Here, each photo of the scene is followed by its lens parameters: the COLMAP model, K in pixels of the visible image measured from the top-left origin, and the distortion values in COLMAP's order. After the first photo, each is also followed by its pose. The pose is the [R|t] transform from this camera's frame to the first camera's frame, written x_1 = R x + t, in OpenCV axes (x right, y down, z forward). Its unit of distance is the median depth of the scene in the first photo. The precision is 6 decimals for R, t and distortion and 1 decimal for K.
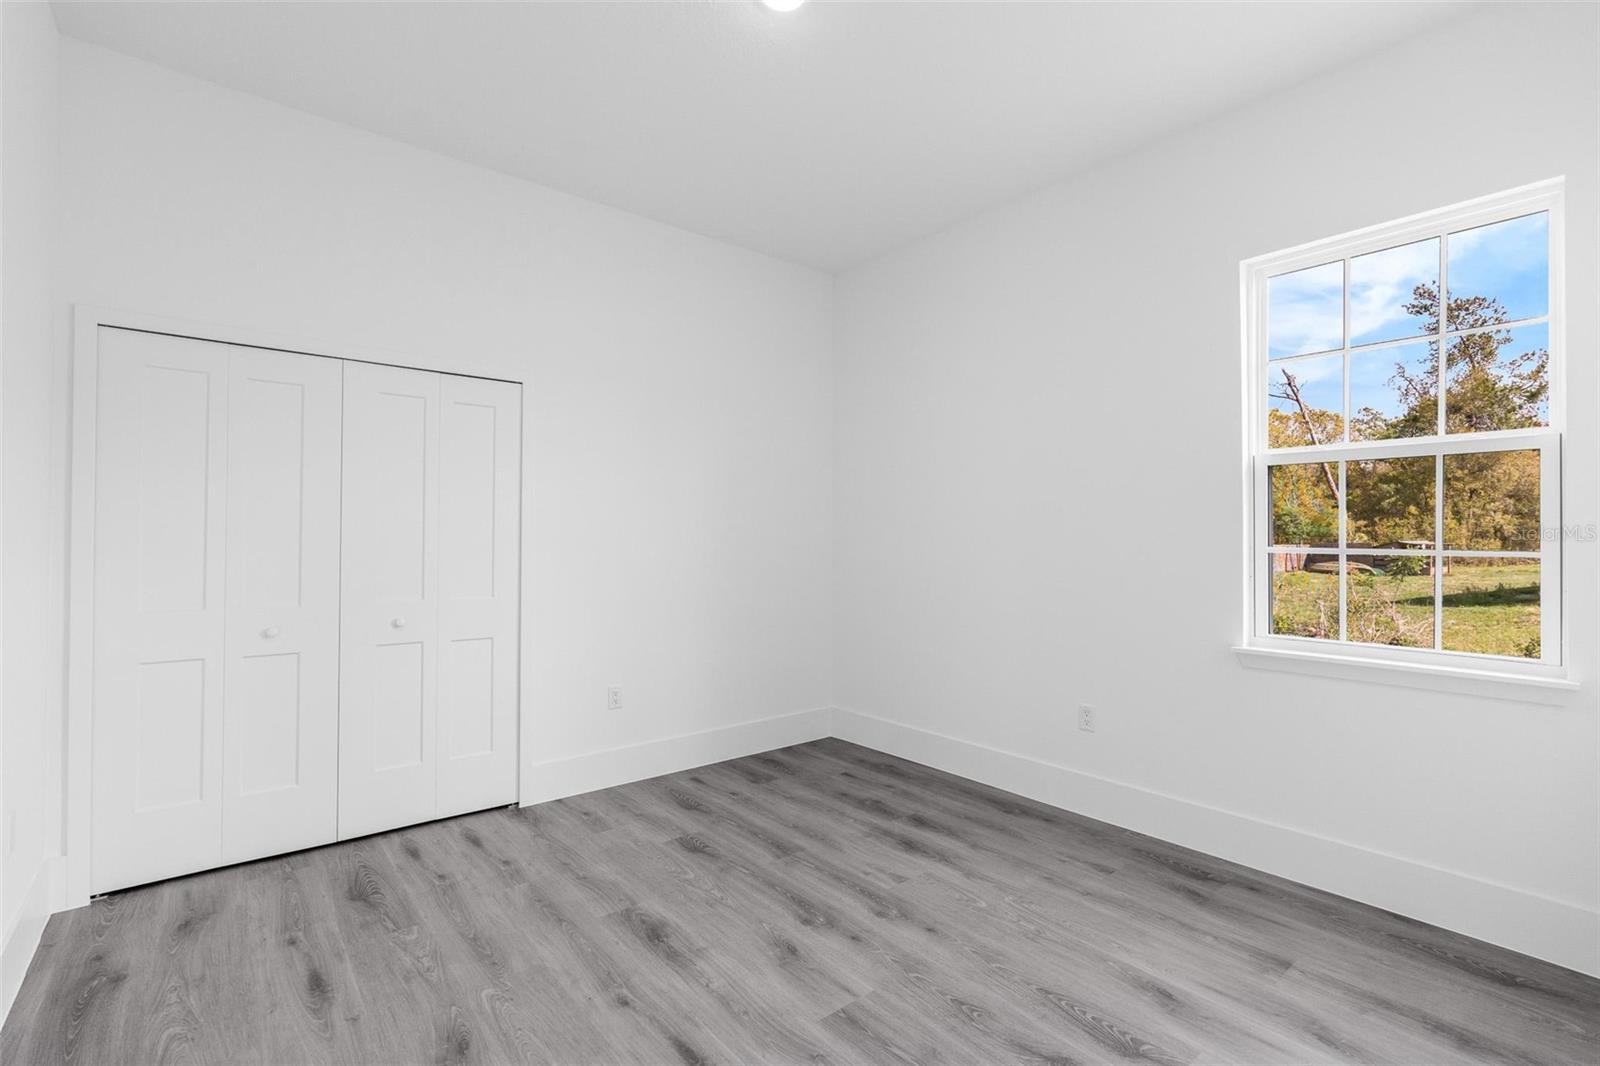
lens RADIAL K [[706.7, 0, 786.0], [0, 706.7, 533.5], [0, 0, 1]] dist [-0.006277, 0.000592]
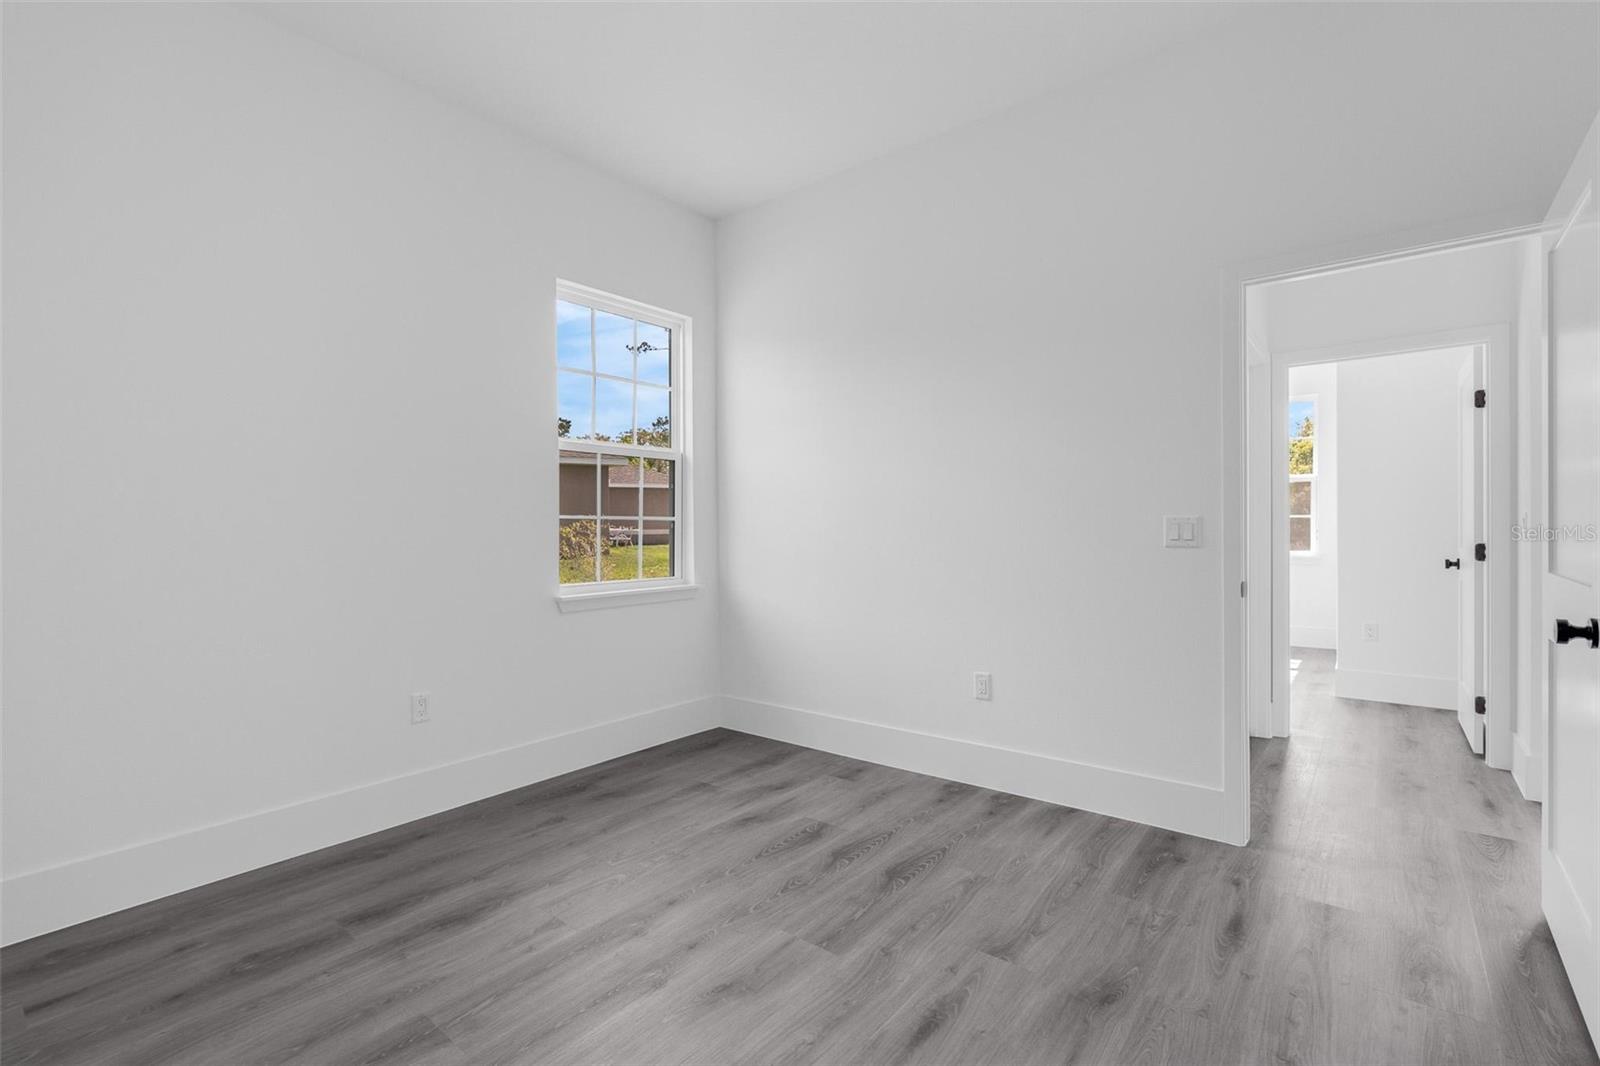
lens RADIAL K [[723.6, 0, 791.1], [0, 723.6, 536.3], [0, 0, 1]] dist [-0.009509, 0.002949]
pose [[-0.200196, -0.017173, 0.979605, -0.713488], [-0.003531, 0.999853, 0.016806, 0.036653], [-0.979750, -0.000095, -0.200227, 0.935930]]
